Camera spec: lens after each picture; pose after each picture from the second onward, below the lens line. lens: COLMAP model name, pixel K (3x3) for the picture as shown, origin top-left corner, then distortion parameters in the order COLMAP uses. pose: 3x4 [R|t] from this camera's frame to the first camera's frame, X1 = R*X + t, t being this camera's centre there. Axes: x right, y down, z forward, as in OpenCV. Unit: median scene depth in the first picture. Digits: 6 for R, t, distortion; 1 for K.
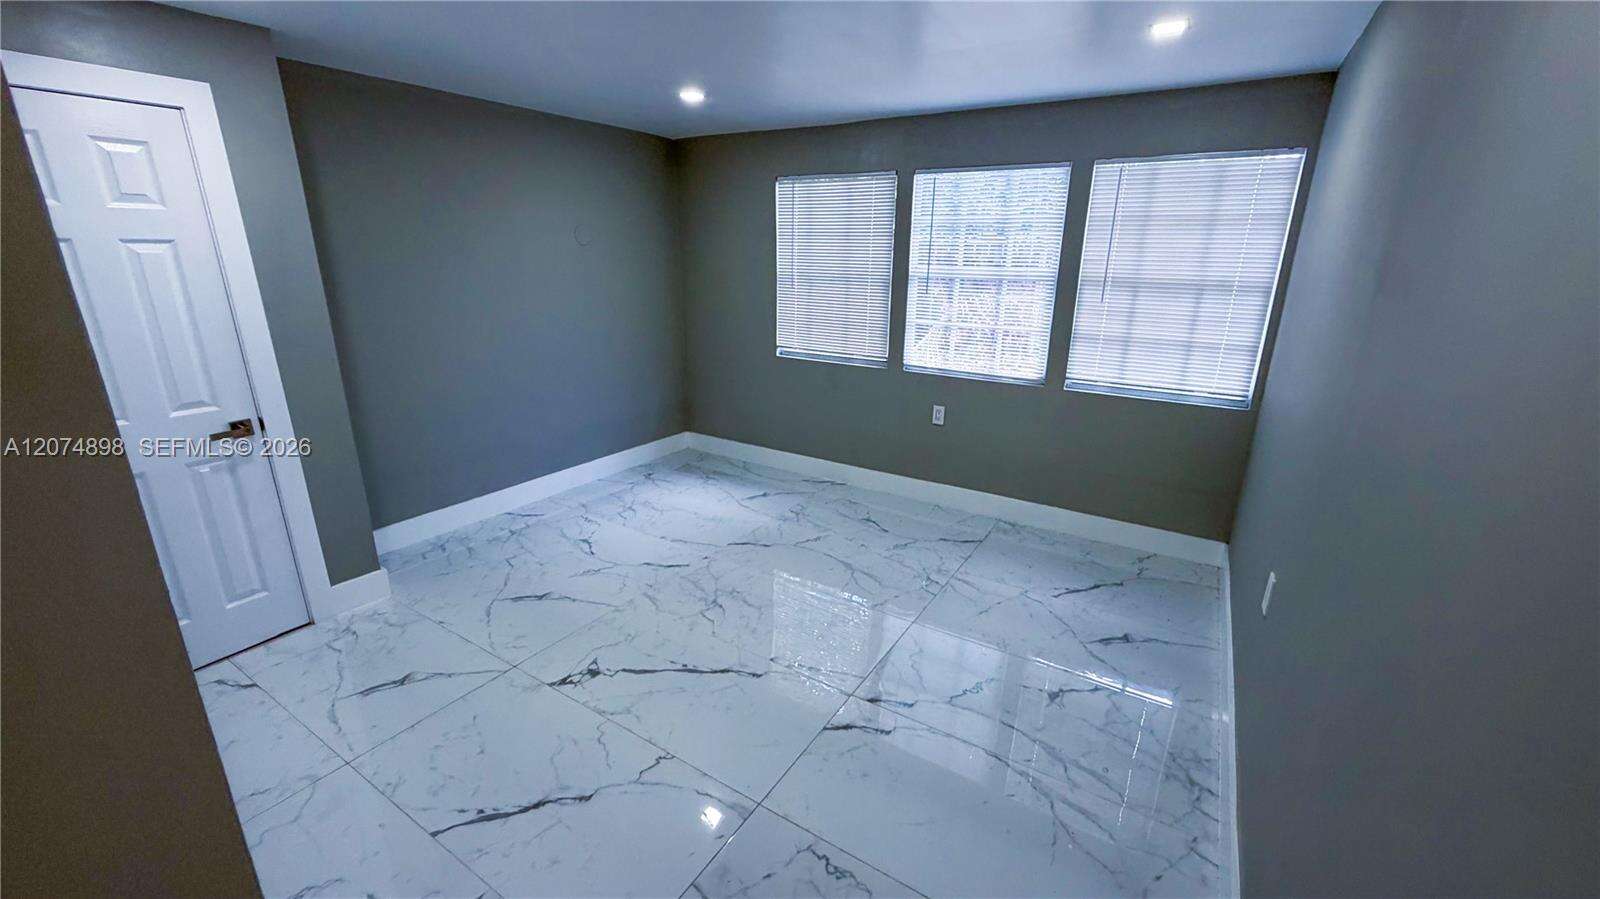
lens RADIAL K [[637.3, 0, 797.9], [0, 637.3, 450.7], [0, 0, 1]] dist [-0.000099, -0.000481]
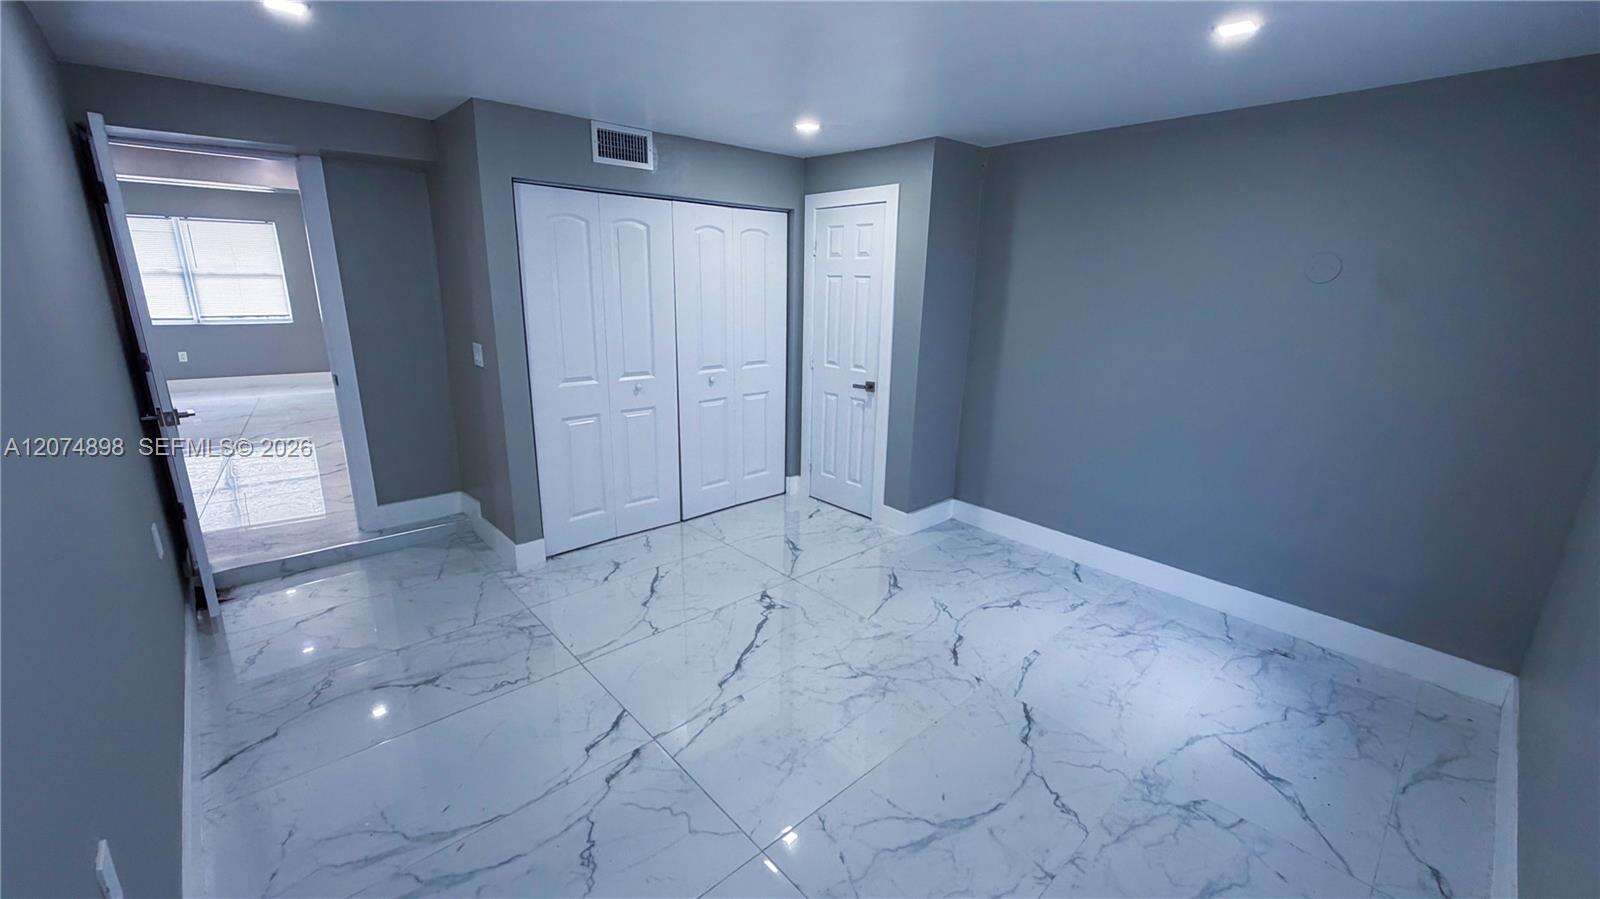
lens RADIAL K [[637.3, 0, 797.9], [0, 637.3, 450.7], [0, 0, 1]] dist [-0.000099, -0.000481]
pose [[-0.264546, 0.234037, -0.935544, 0.726347], [-0.311006, 0.897569, 0.312481, -0.320850], [0.912848, 0.373625, -0.164661, 1.071542]]
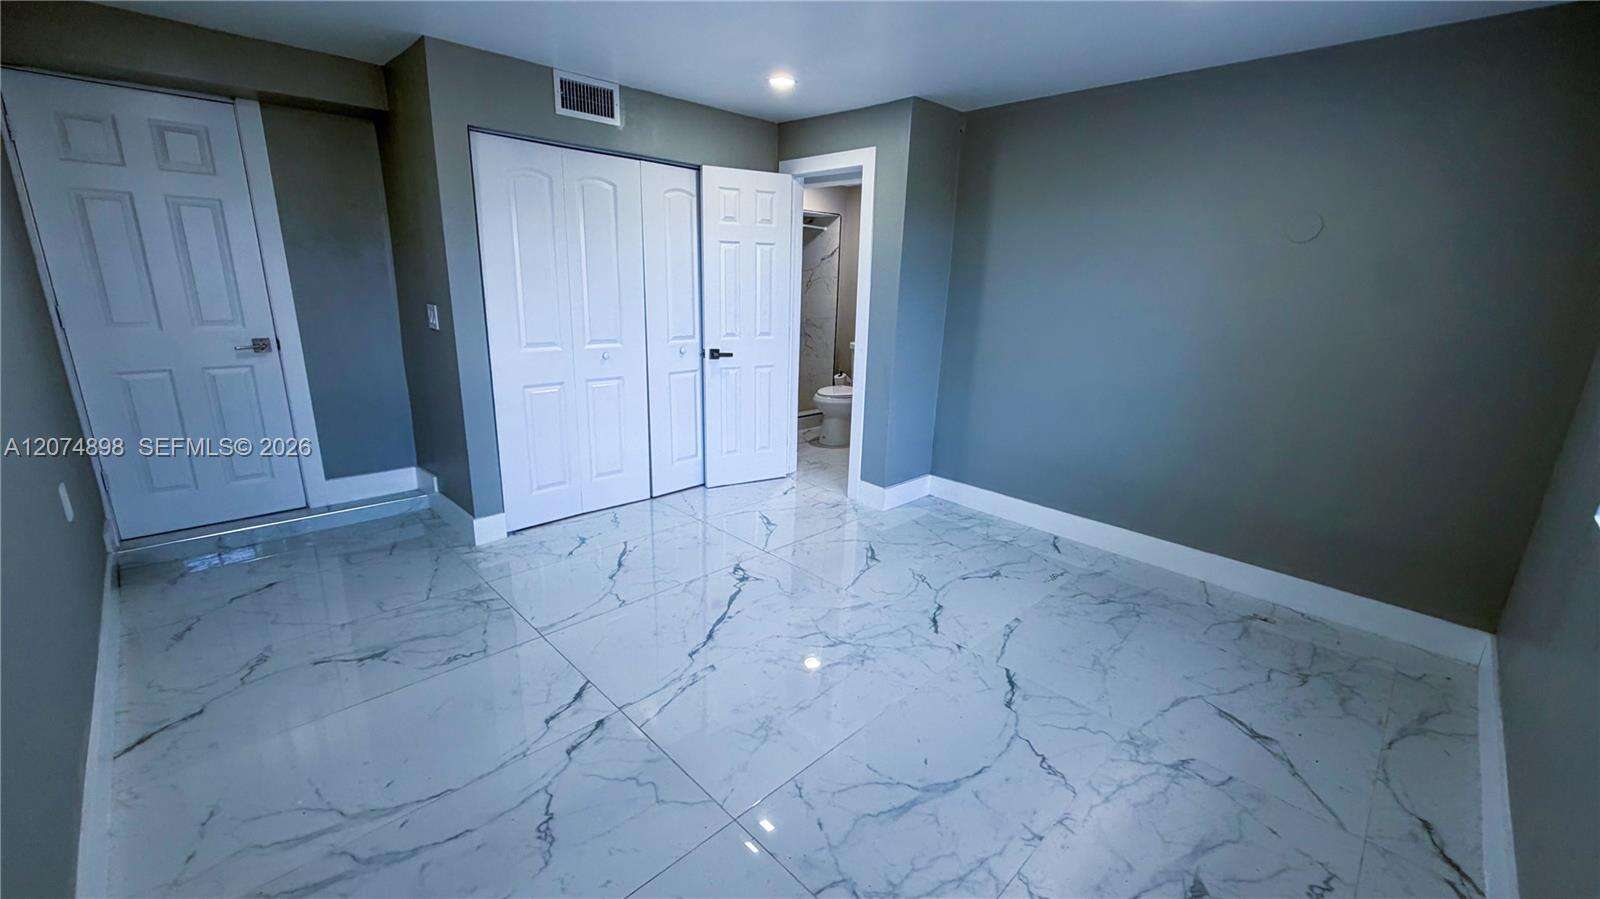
lens RADIAL K [[637.3, 0, 797.9], [0, 637.3, 450.7], [0, 0, 1]] dist [-0.000099, -0.000481]
pose [[-0.225910, 0.236692, -0.944956, 0.698915], [-0.322215, 0.897277, 0.301782, -0.254124], [0.919316, 0.372654, -0.126438, 1.085669]]
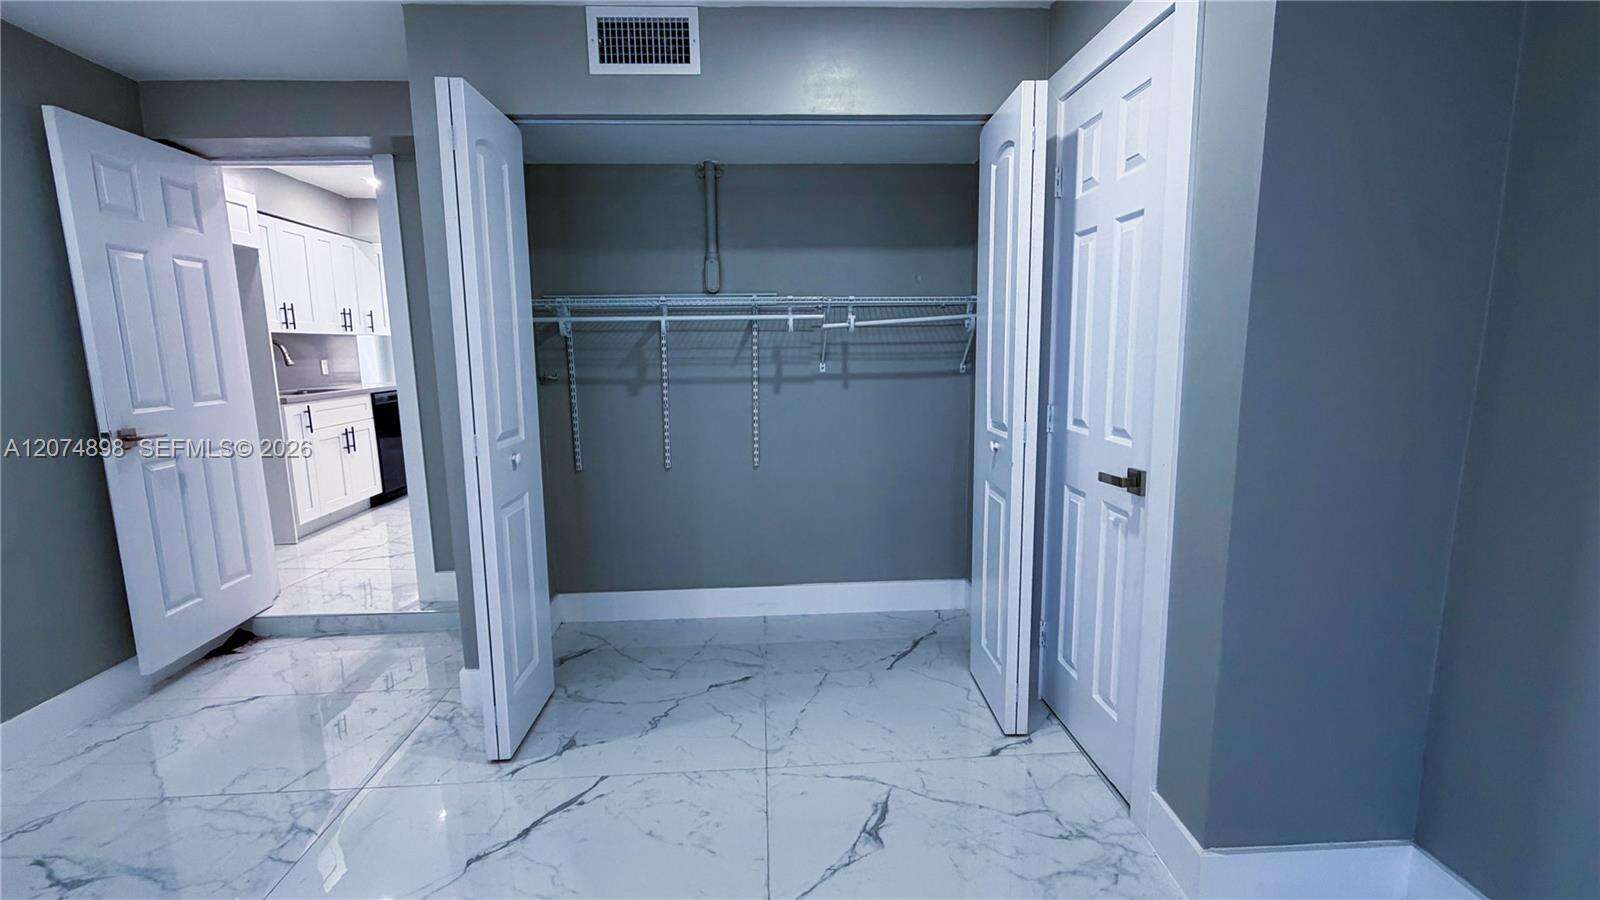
lens RADIAL K [[696.2, 0, 800.0], [0, 696.2, 450.0], [0, 0, 1]] dist [0.000421, -0.000019]
pose [[-0.812428, 0.088151, -0.576359, -0.145824], [-0.169559, 0.910064, 0.378198, -0.262173], [0.557862, 0.404986, -0.724414, 1.216405]]
